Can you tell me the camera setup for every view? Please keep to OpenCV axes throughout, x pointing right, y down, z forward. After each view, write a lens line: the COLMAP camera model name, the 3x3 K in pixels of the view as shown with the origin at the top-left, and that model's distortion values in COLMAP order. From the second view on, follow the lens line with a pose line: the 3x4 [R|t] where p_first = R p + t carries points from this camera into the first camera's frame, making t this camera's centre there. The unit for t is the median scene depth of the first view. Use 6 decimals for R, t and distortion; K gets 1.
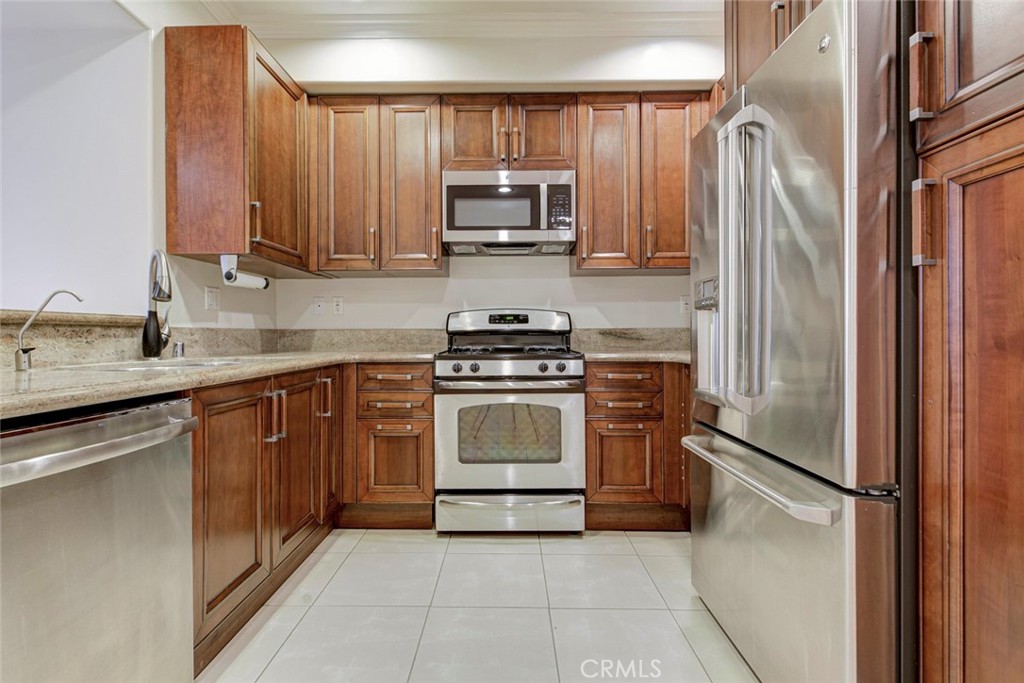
lens RADIAL K [[478.4, 0, 512.4], [0, 478.4, 337.0], [0, 0, 1]] dist [-0.005761, -0.004614]
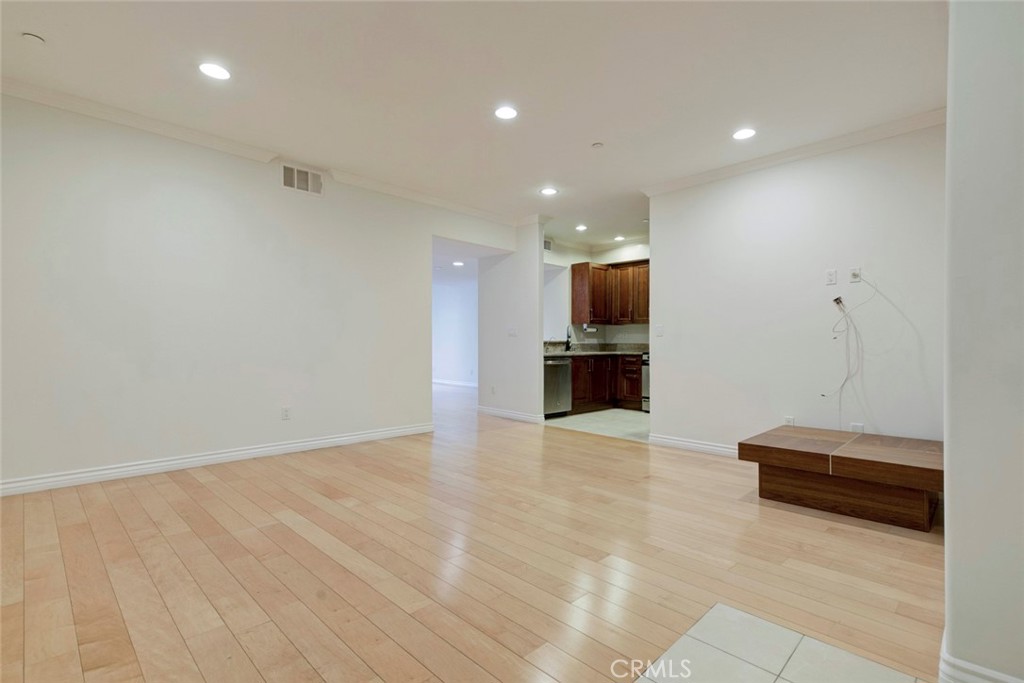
lens RADIAL K [[478.4, 0, 510.8], [0, 478.4, 345.1], [0, 0, 1]] dist [-0.005761, -0.004614]
pose [[0.689259, 0.008704, -0.724463, 1.428929], [-0.009293, 0.999952, 0.003173, -0.012150], [0.724455, 0.004546, 0.689307, -1.661566]]
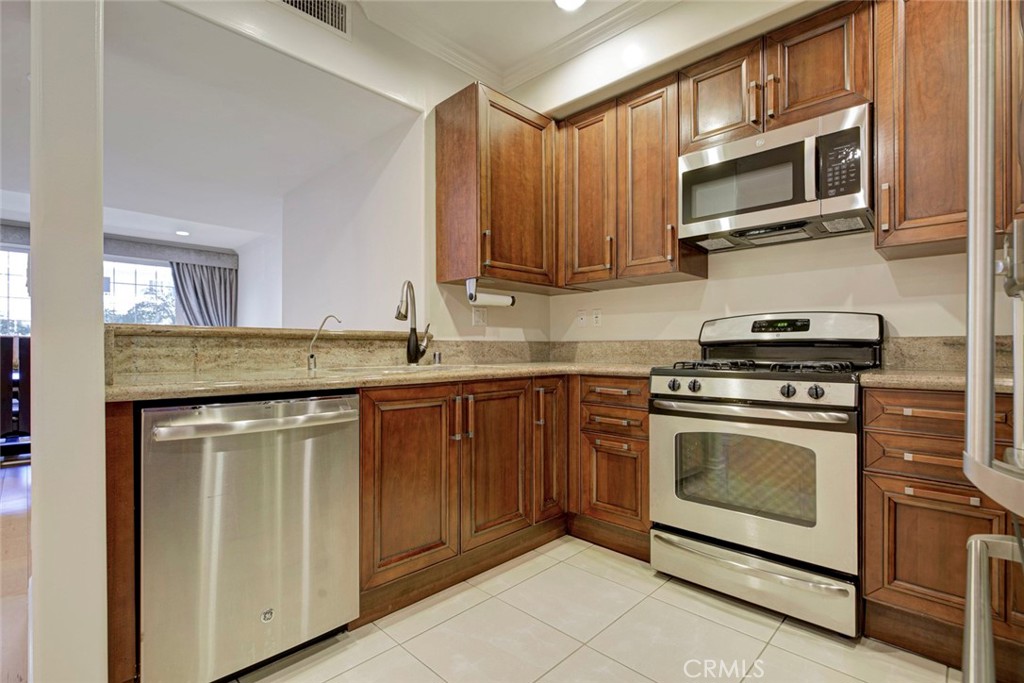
lens RADIAL K [[478.4, 0, 516.9], [0, 478.4, 350.1], [0, 0, 1]] dist [-0.005761, -0.004614]
pose [[0.716941, 0.004669, -0.697118, 0.272116], [-0.004011, 0.999989, 0.002572, 0.001261], [0.697122, 0.000952, 0.716952, 0.190072]]
